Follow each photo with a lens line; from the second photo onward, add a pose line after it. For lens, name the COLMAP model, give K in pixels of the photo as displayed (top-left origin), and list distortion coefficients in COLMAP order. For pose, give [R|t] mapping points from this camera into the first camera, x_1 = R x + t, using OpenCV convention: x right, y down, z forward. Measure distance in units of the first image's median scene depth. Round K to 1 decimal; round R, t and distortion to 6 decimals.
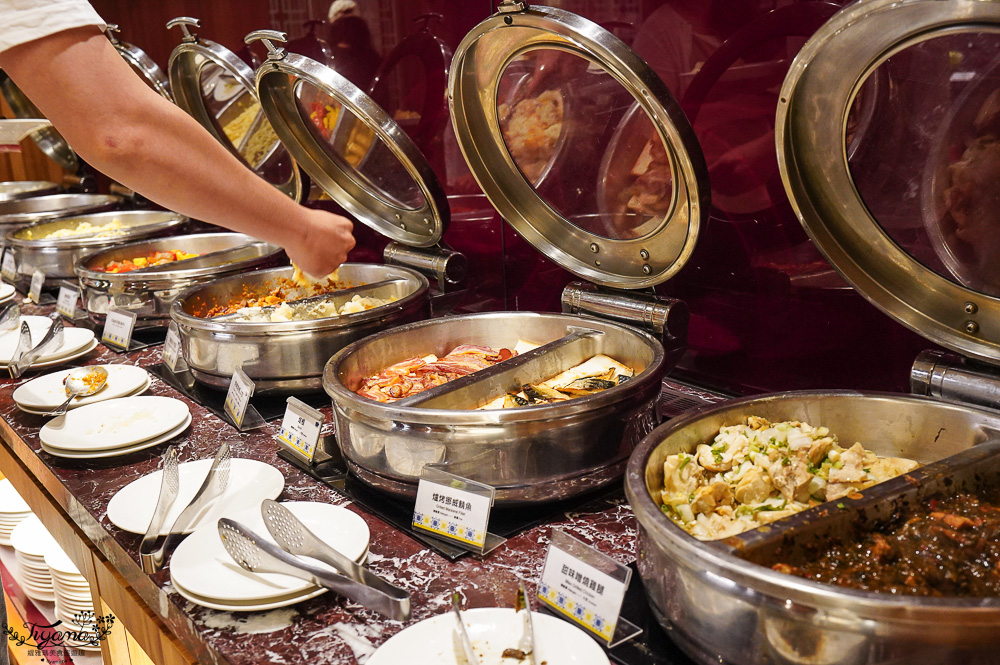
lens RADIAL K [[1008.8, 0, 500.1], [0, 1008.8, 332.2], [0, 0, 1]] dist [-0.009051, 0.000000]
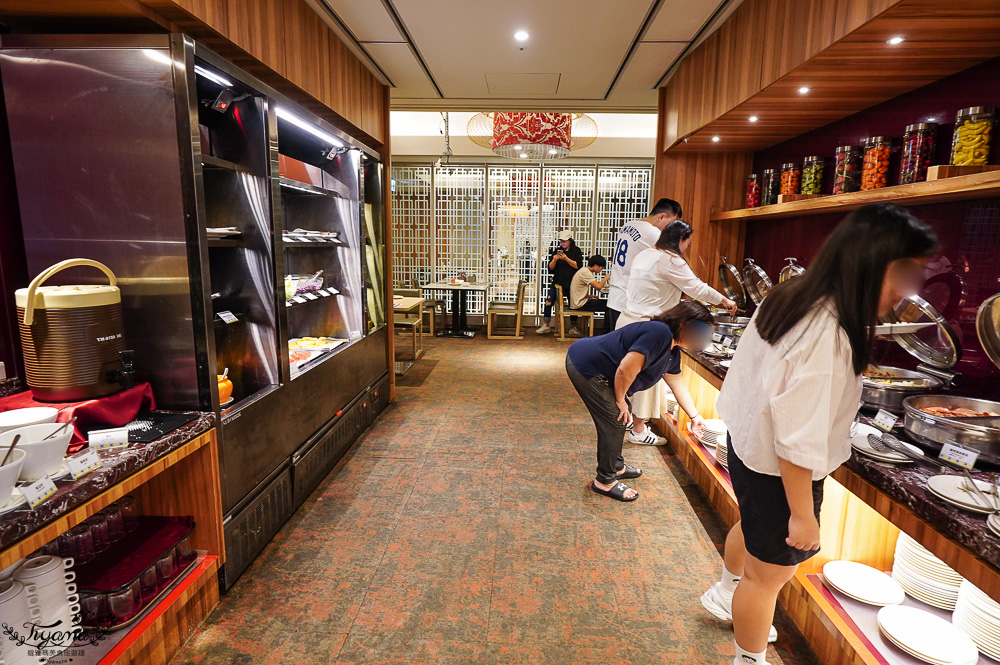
lens RADIAL K [[536.1, 0, 501.2], [0, 536.1, 333.5], [0, 0, 1]] dist [-0.002272, -0.000280]
pose [[0.758637, 0.175147, -0.627530, -0.114330], [-0.235395, 0.971808, -0.013338, 0.133531], [0.607503, 0.157836, 0.778478, -0.863433]]
